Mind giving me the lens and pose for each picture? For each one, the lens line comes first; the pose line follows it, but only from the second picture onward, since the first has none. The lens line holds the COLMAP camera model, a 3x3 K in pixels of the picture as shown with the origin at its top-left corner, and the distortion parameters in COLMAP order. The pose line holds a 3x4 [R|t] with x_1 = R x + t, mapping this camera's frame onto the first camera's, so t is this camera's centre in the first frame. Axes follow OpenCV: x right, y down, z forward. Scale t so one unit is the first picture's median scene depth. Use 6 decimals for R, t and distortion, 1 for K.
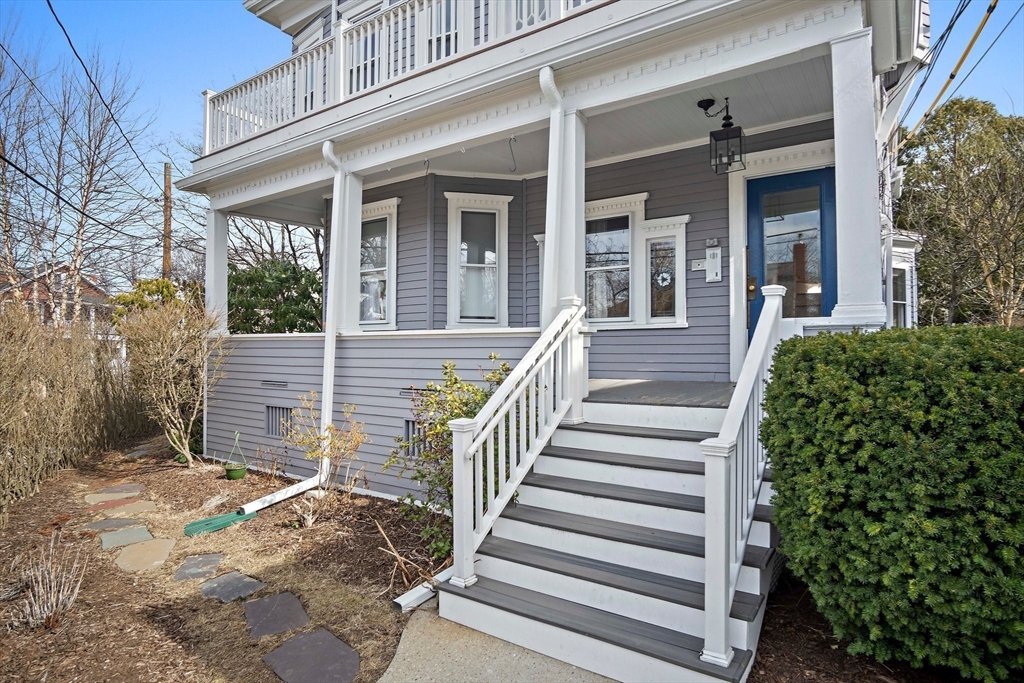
lens RADIAL K [[564.5, 0, 508.9], [0, 564.5, 339.1], [0, 0, 1]] dist [-0.027997, 0.008875]
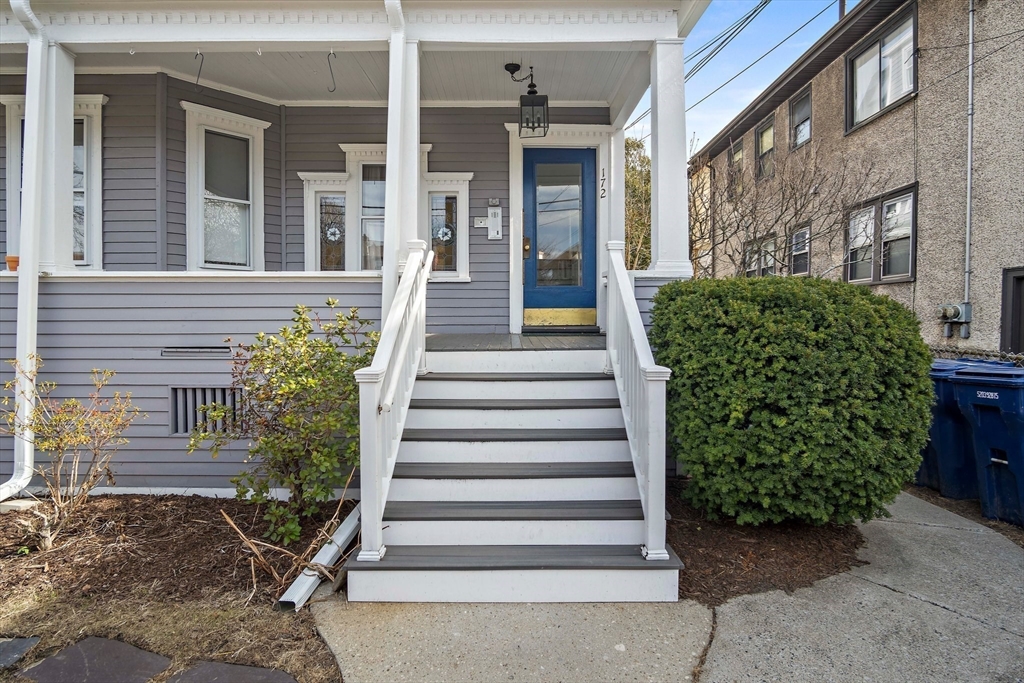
lens RADIAL K [[570.9, 0, 514.1], [0, 570.9, 326.6], [0, 0, 1]] dist [-0.029428, 0.009257]
pose [[0.816940, -0.009183, 0.576649, -0.286274], [-0.011730, 0.999402, 0.032533, 0.033880], [-0.576603, -0.033342, 0.816344, 0.119452]]
